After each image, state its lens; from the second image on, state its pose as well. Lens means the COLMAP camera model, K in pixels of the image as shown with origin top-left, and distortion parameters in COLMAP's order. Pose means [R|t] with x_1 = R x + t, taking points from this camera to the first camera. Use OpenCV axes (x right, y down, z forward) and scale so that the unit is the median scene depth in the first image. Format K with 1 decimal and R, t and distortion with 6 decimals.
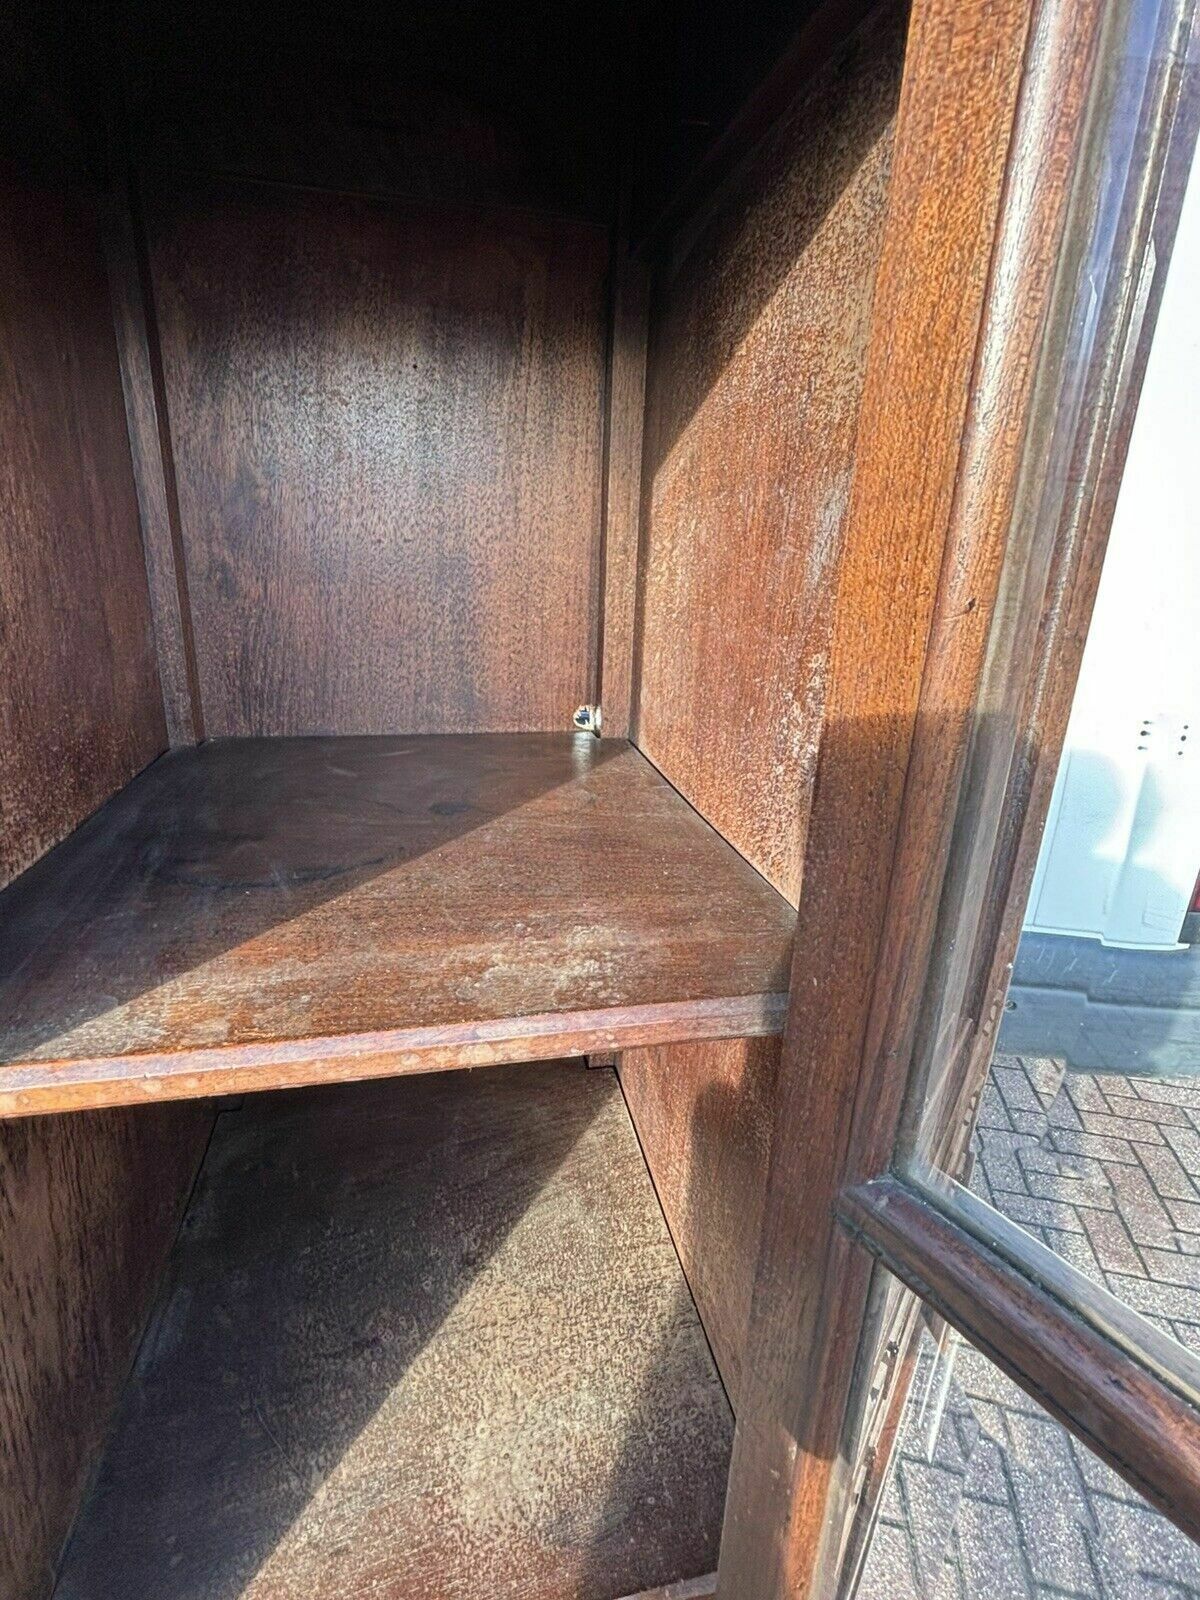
lens RADIAL K [[831.3, 0, 605.7], [0, 831.3, 793.6], [0, 0, 1]] dist [0.016636, -0.002585]
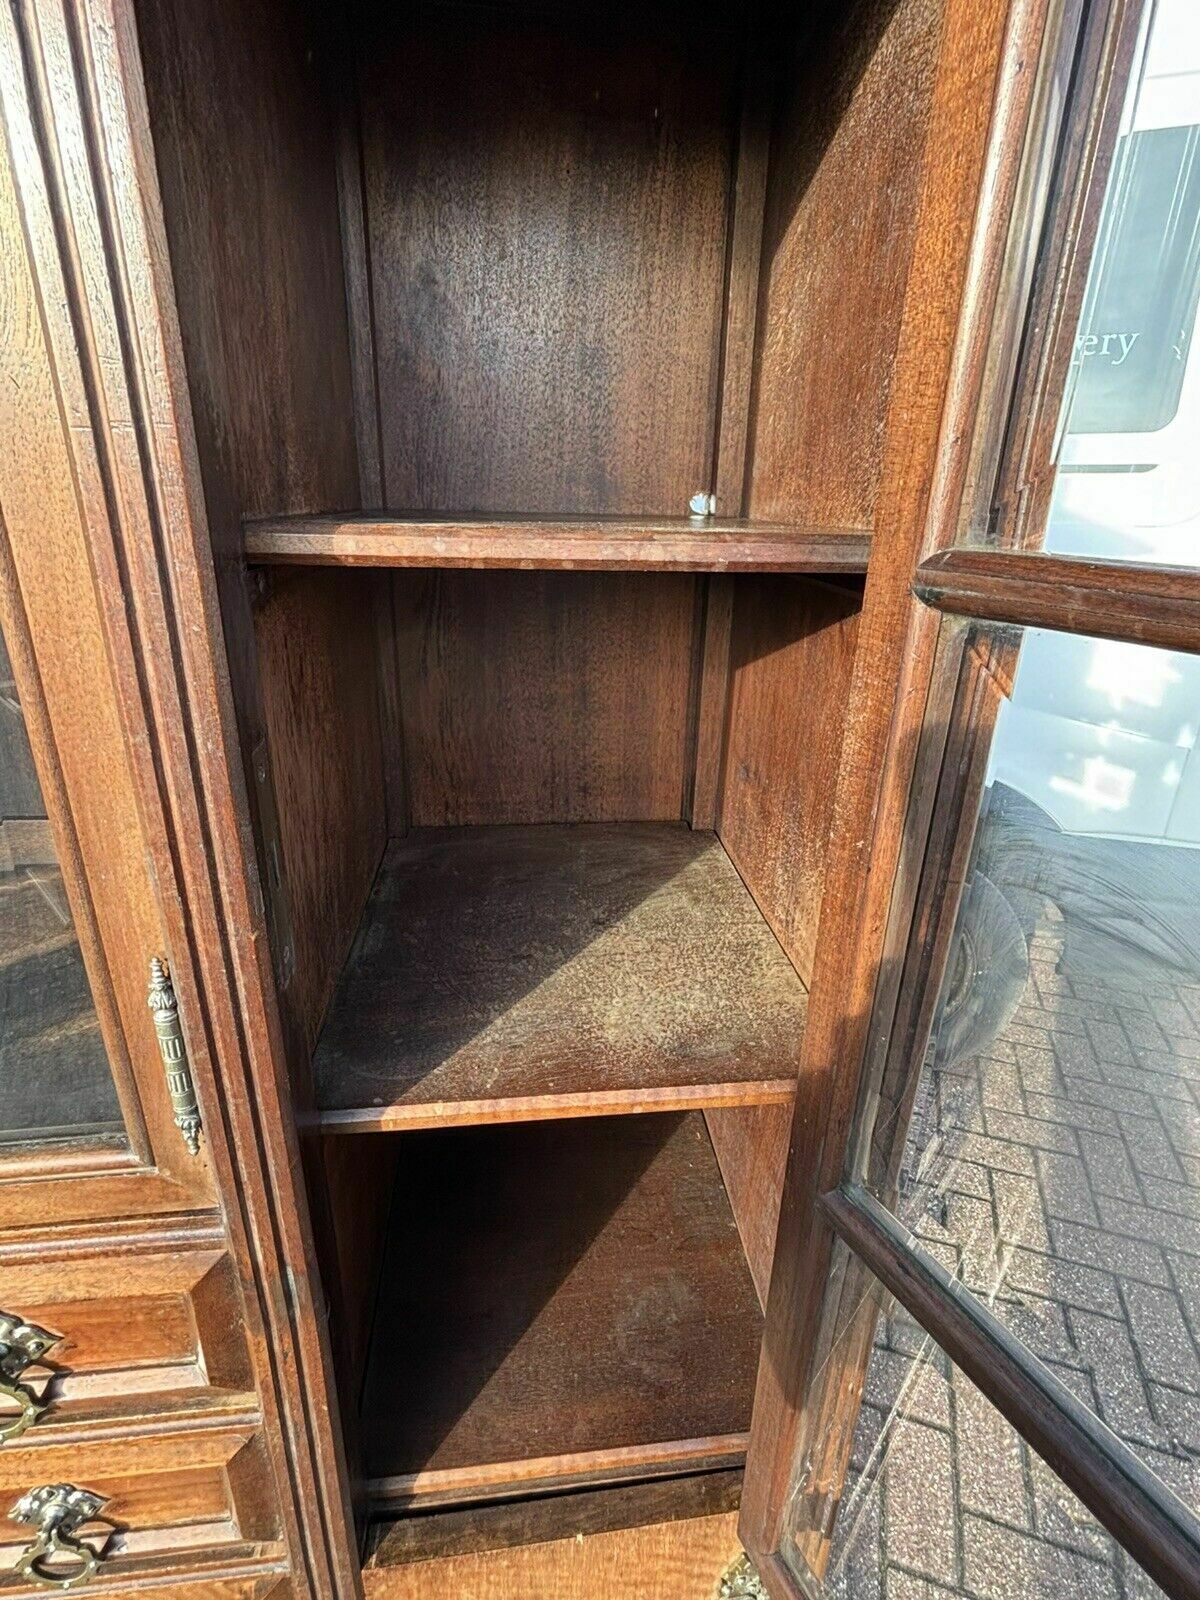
lens RADIAL K [[831.3, 0, 601.7], [0, 831.3, 796.4], [0, 0, 1]] dist [0.016636, -0.002585]
pose [[0.994651, 0.025477, -0.100103, -0.040600], [-0.021248, 0.998845, 0.043089, 0.305764], [0.101085, -0.040731, 0.994044, -0.194789]]
